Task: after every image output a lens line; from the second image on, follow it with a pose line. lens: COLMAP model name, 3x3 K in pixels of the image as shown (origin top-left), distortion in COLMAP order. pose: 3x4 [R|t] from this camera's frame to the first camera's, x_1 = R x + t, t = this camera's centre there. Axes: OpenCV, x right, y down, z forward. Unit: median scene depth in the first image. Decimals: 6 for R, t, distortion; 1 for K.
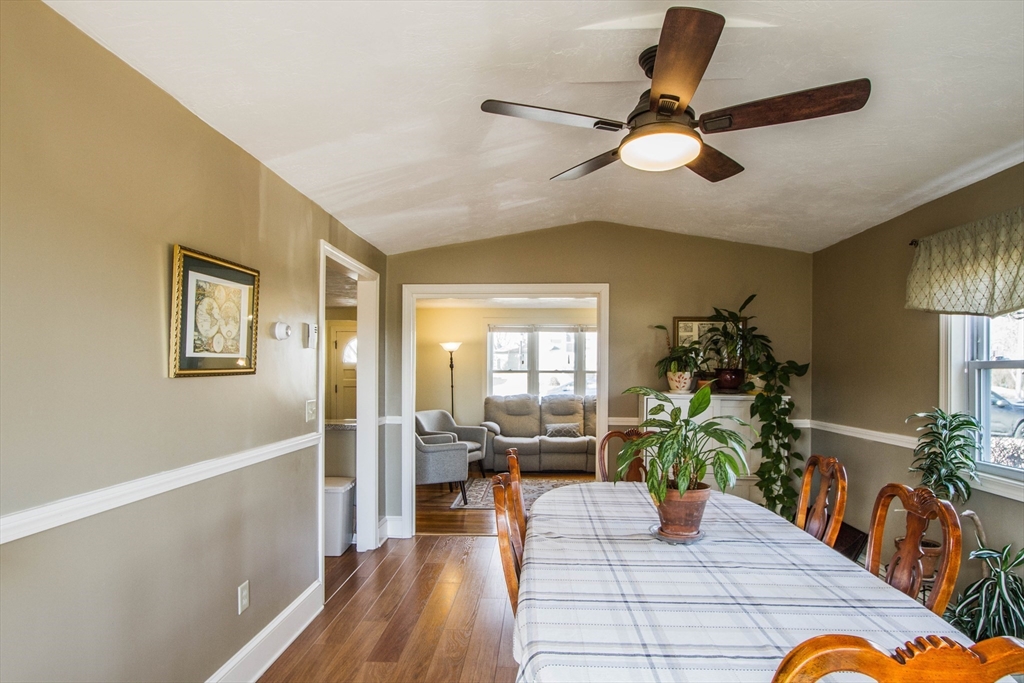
lens RADIAL K [[569.7, 0, 513.1], [0, 569.7, 371.1], [0, 0, 1]] dist [-0.003516, -0.000546]
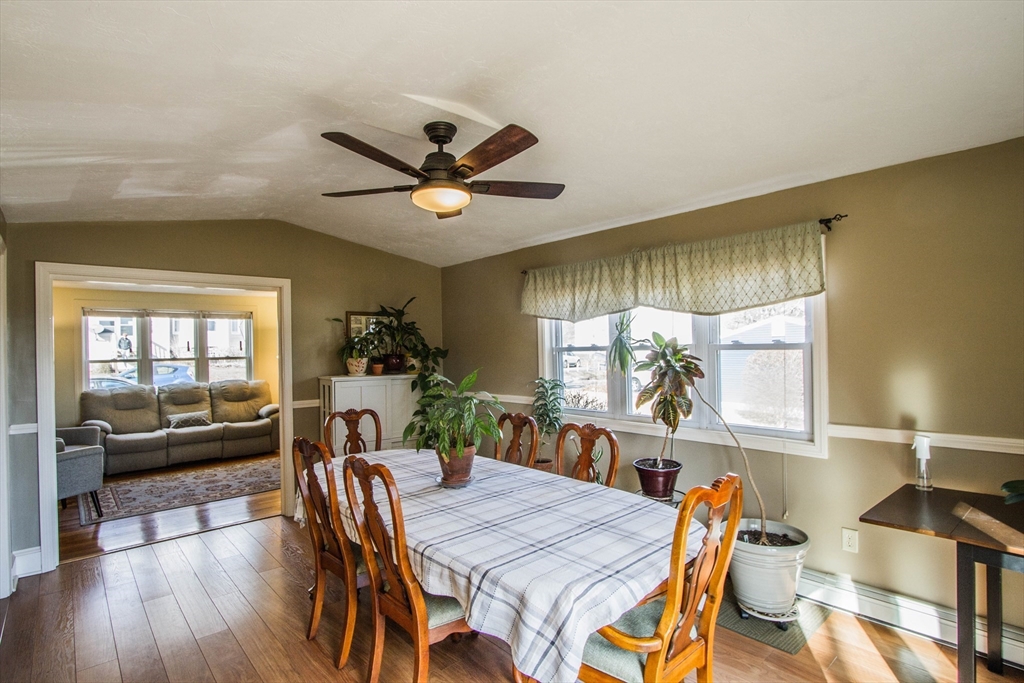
lens RADIAL K [[512.0, 0, 494.4], [0, 512.0, 344.5], [0, 0, 1]] dist [-0.002424, 0.000114]
pose [[0.728766, -0.014897, 0.684601, -0.221511], [0.023827, 0.999710, -0.003610, -0.015278], [-0.684349, 0.018943, 0.728909, 0.017328]]
